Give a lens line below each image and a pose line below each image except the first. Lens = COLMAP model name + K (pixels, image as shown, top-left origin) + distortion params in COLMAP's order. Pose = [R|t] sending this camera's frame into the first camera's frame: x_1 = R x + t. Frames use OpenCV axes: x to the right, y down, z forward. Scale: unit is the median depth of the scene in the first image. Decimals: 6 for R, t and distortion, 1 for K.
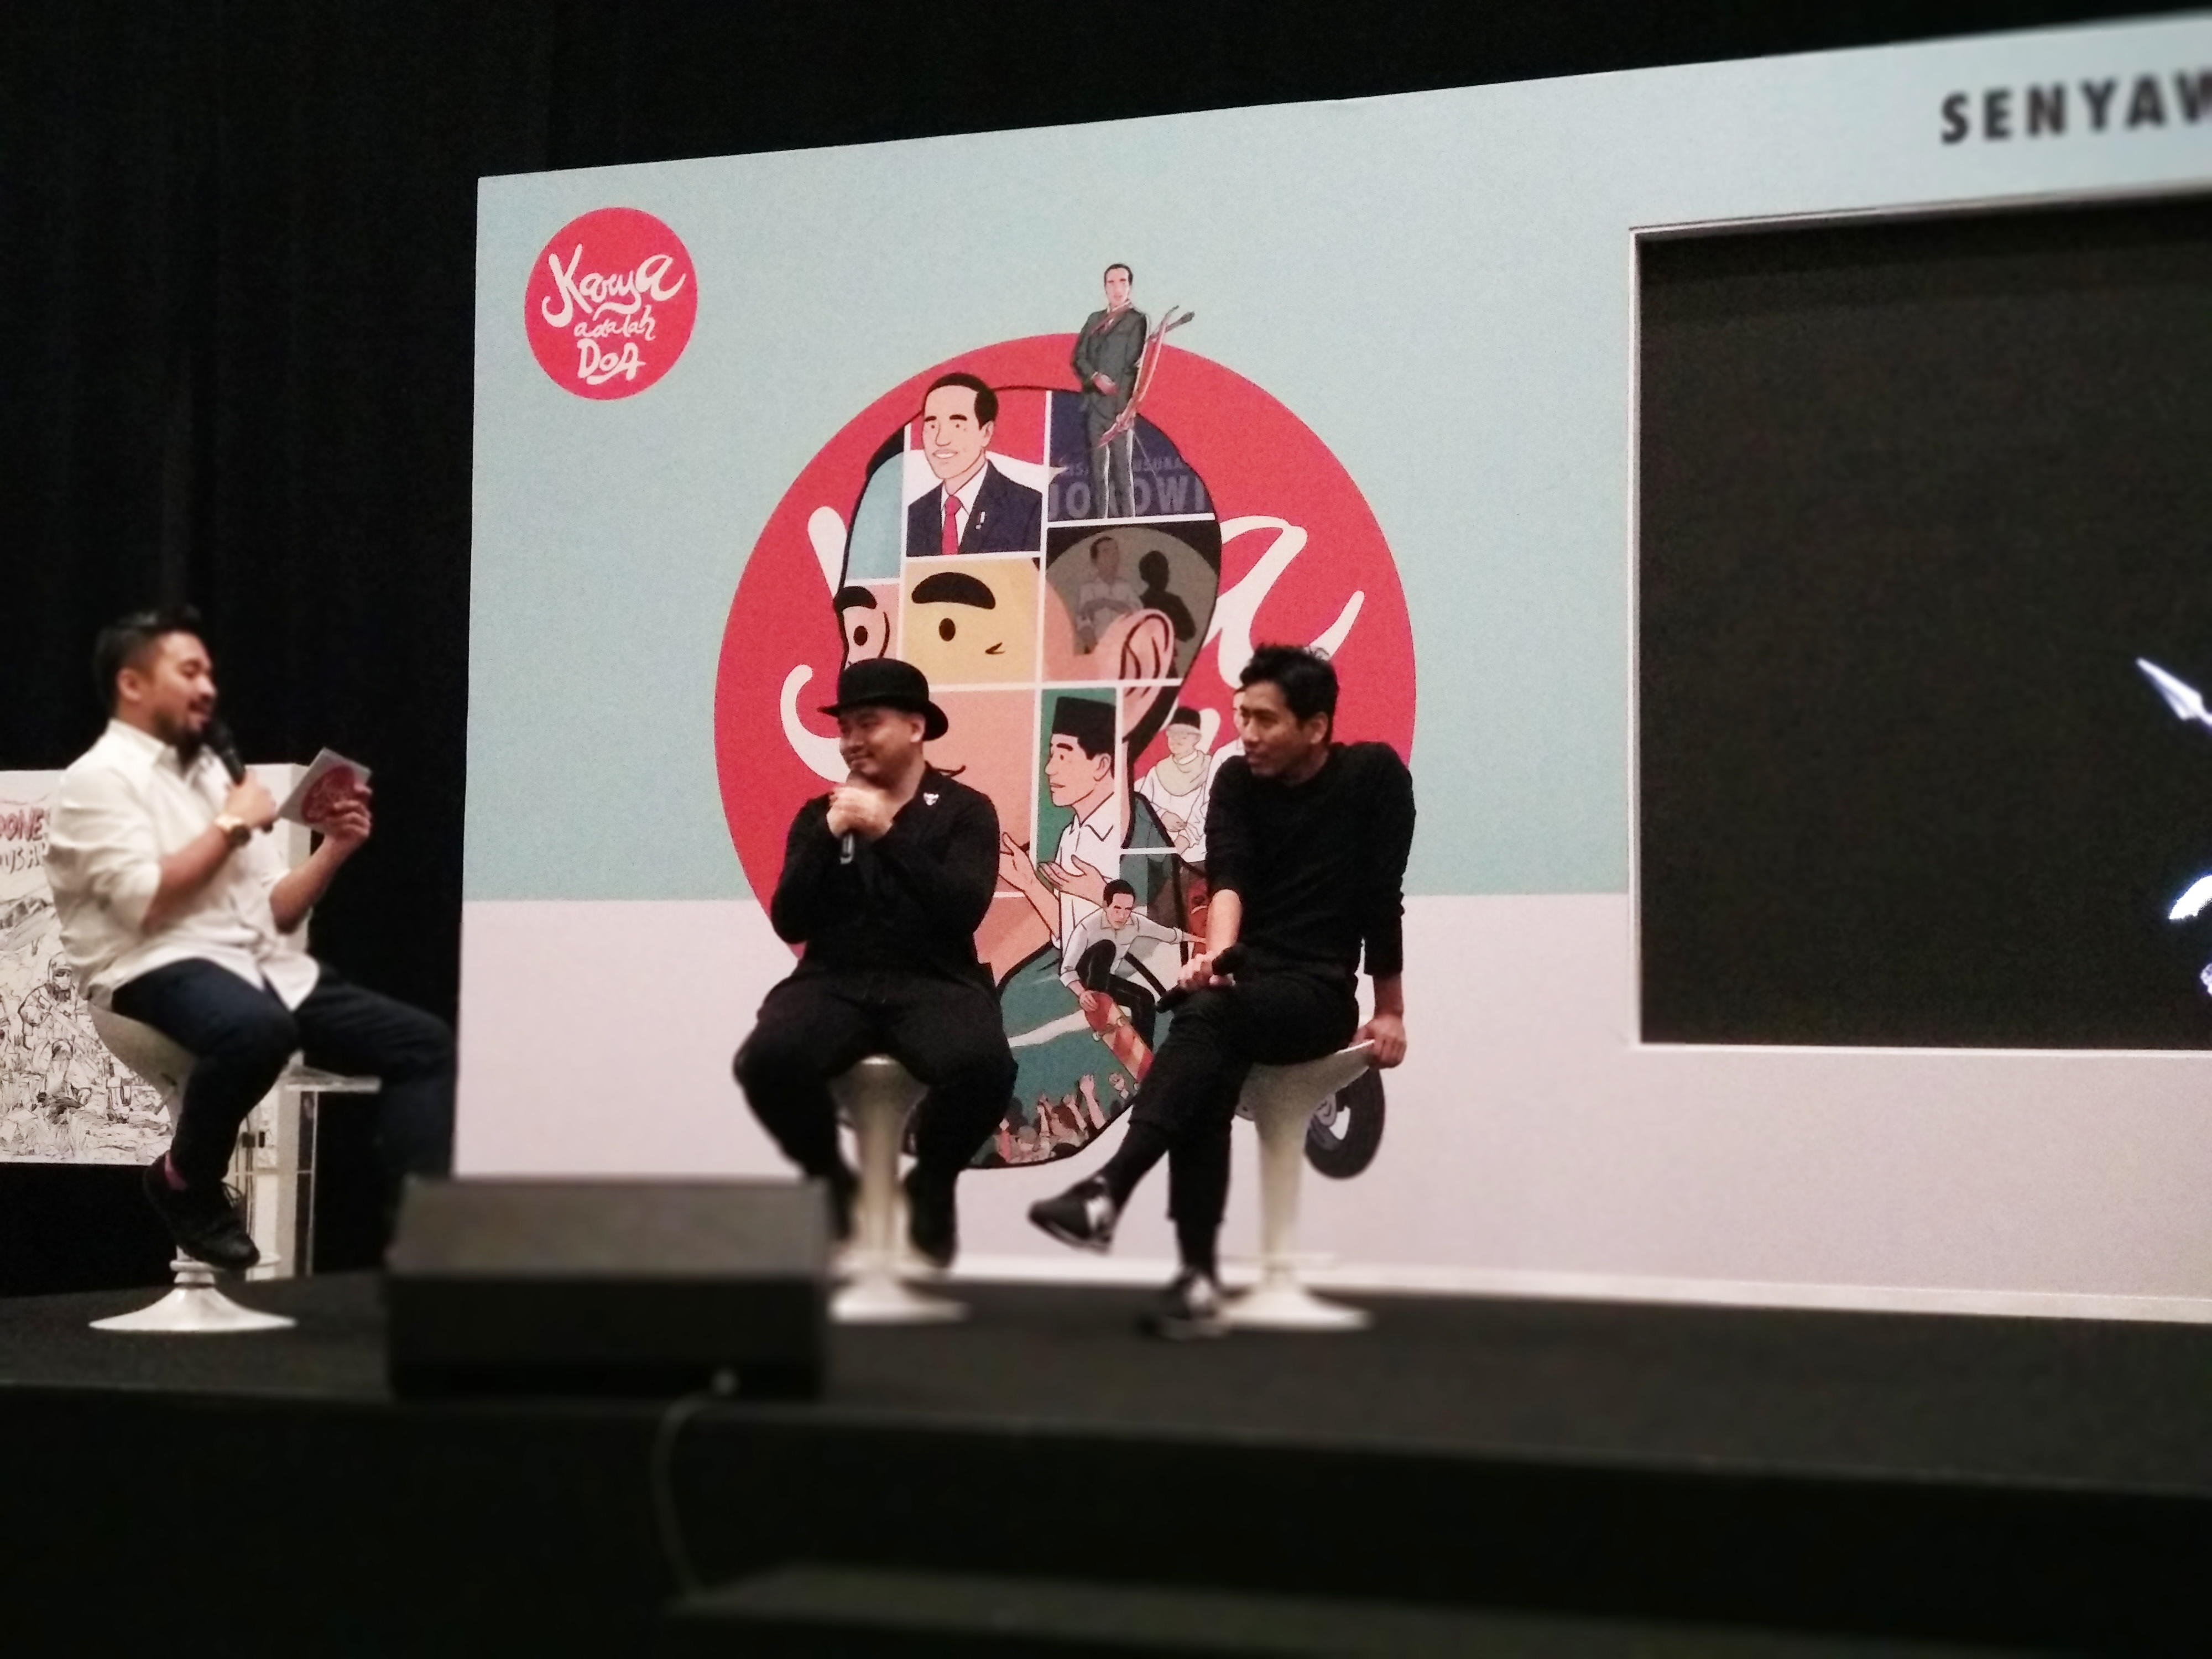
lens RADIAL K [[3399.6, 0, 1105.7], [0, 3399.6, 830.3], [0, 0, 1]] dist [0.014351, 0.000000]
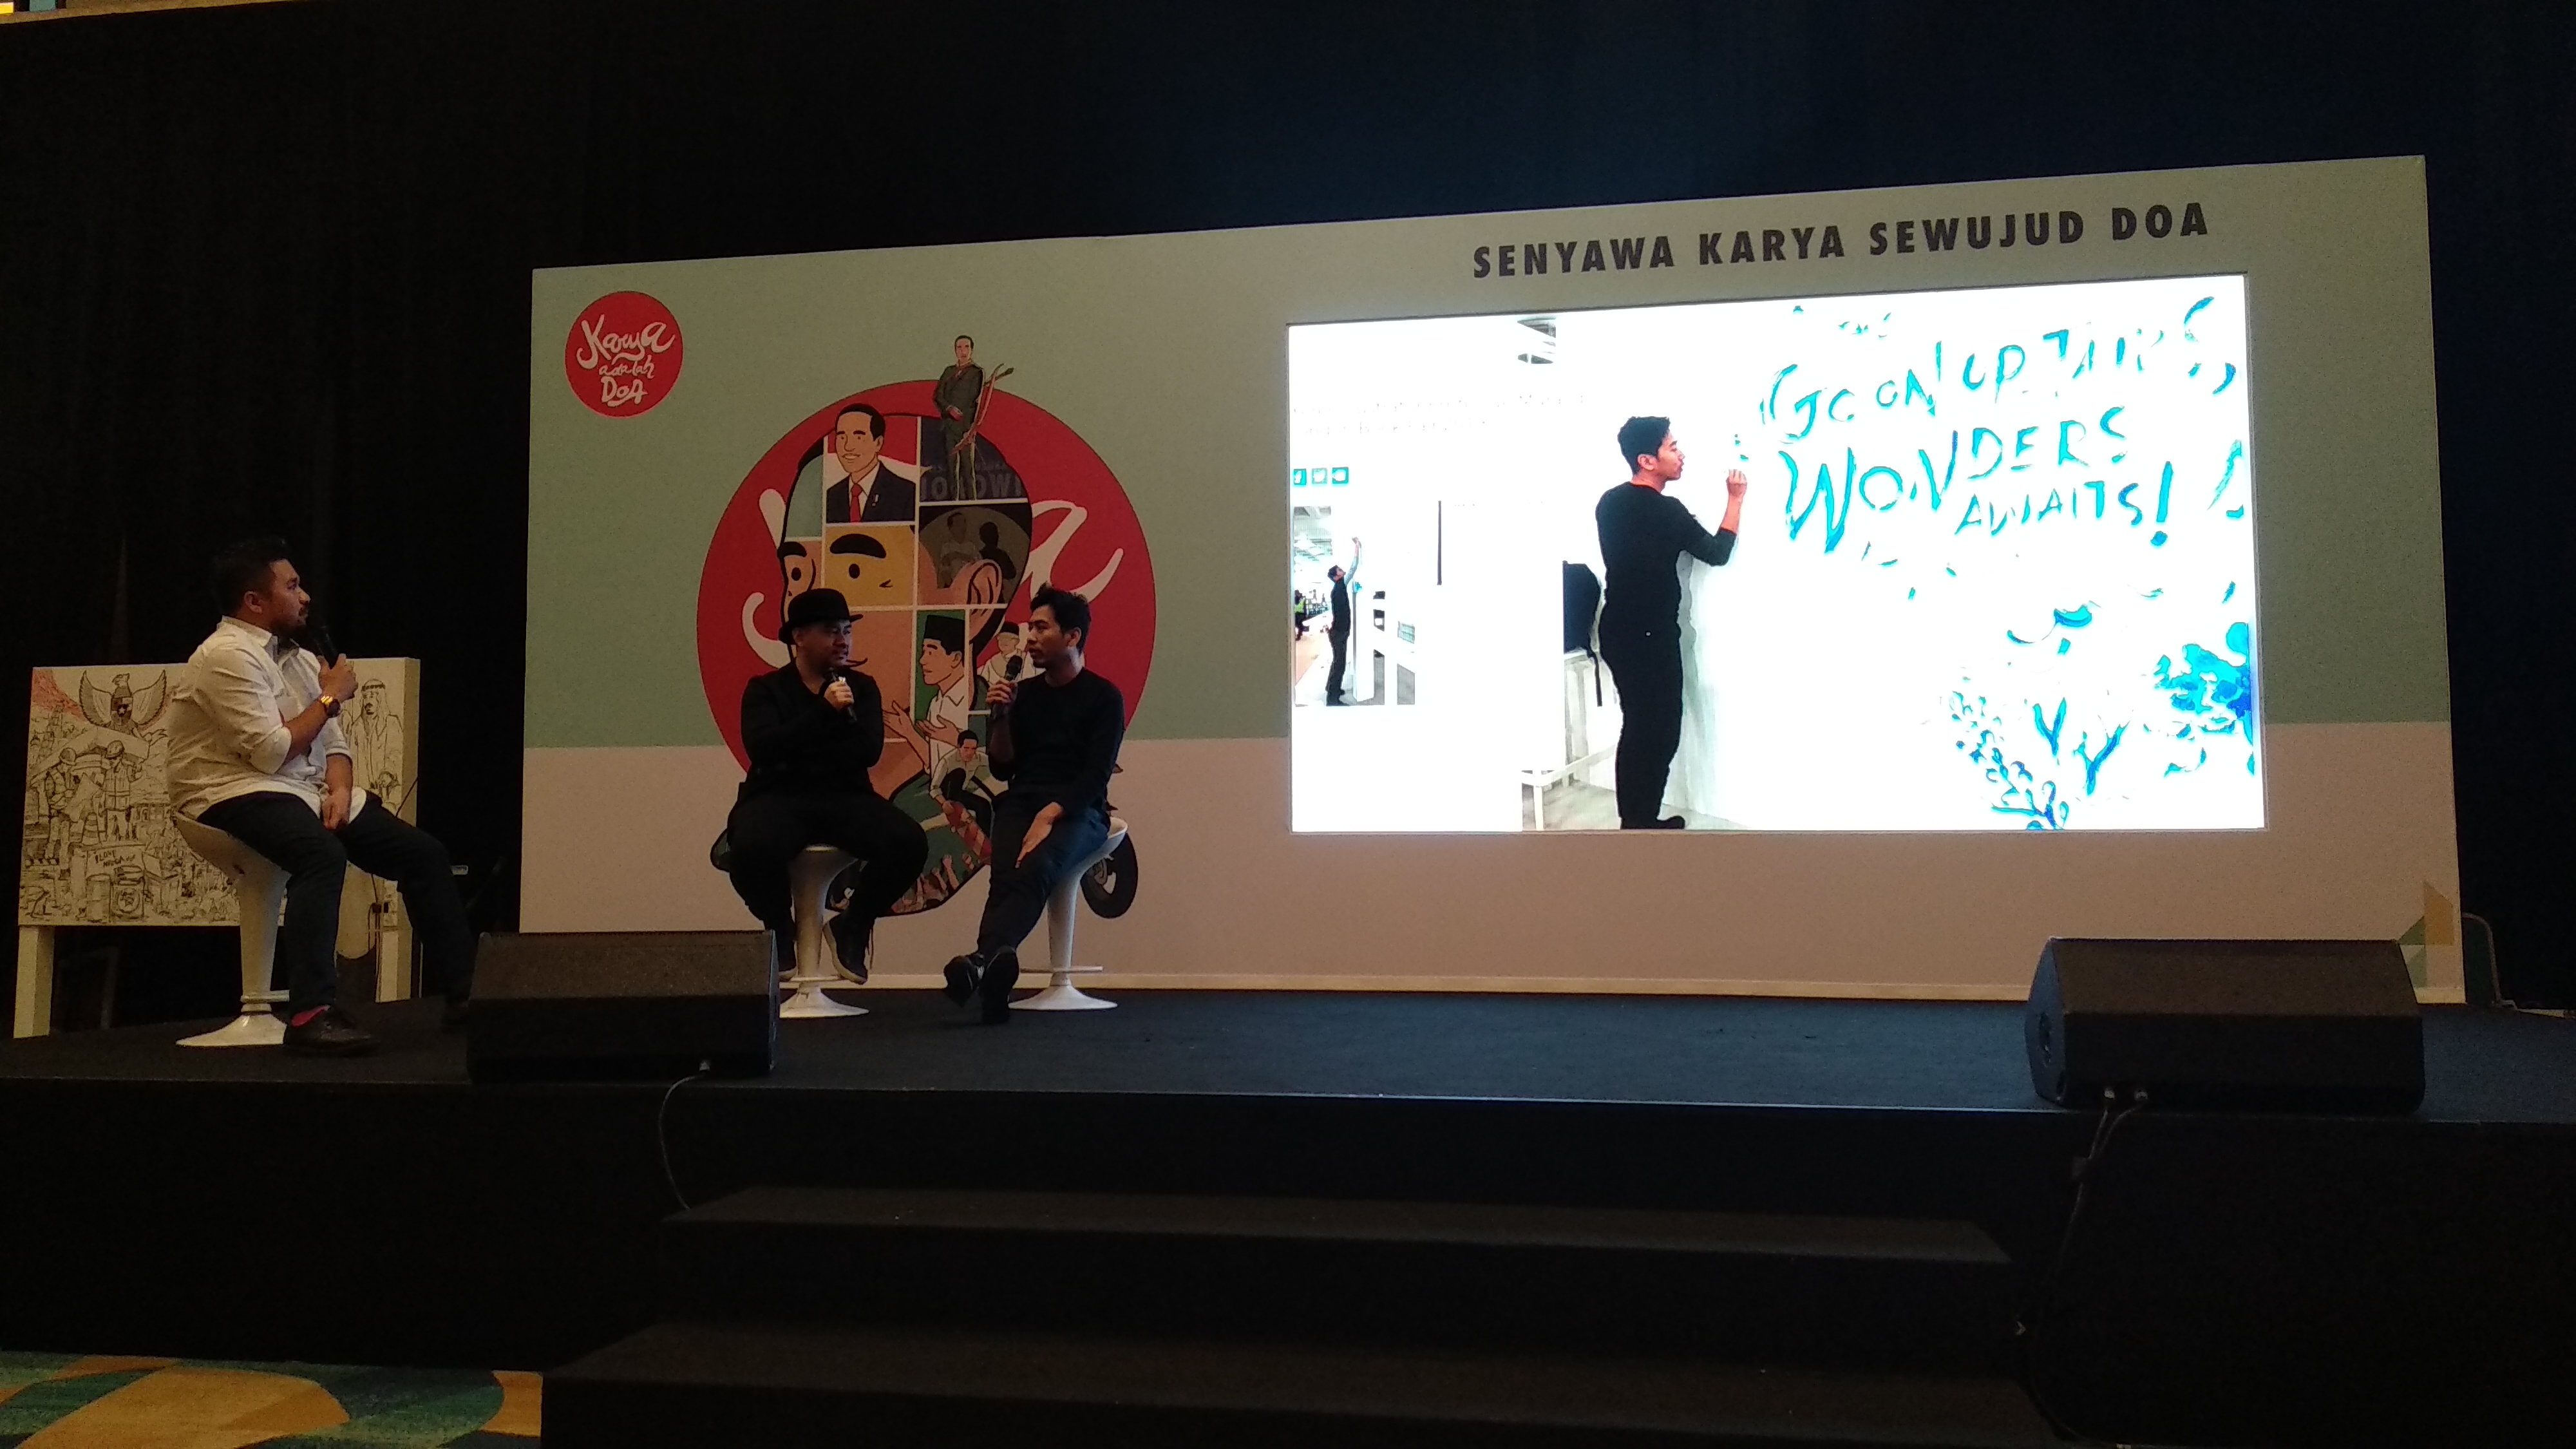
lens RADIAL K [[1857.6, 0, 1281.8], [0, 1857.6, 723.9], [0, 0, 1]] dist [0.039845, -0.001765]
pose [[0.985238, -0.006399, 0.171070, -0.000060], [0.004165, 0.999901, 0.013412, 0.000453], [-0.171139, -0.012501, 0.985168, 0.128236]]
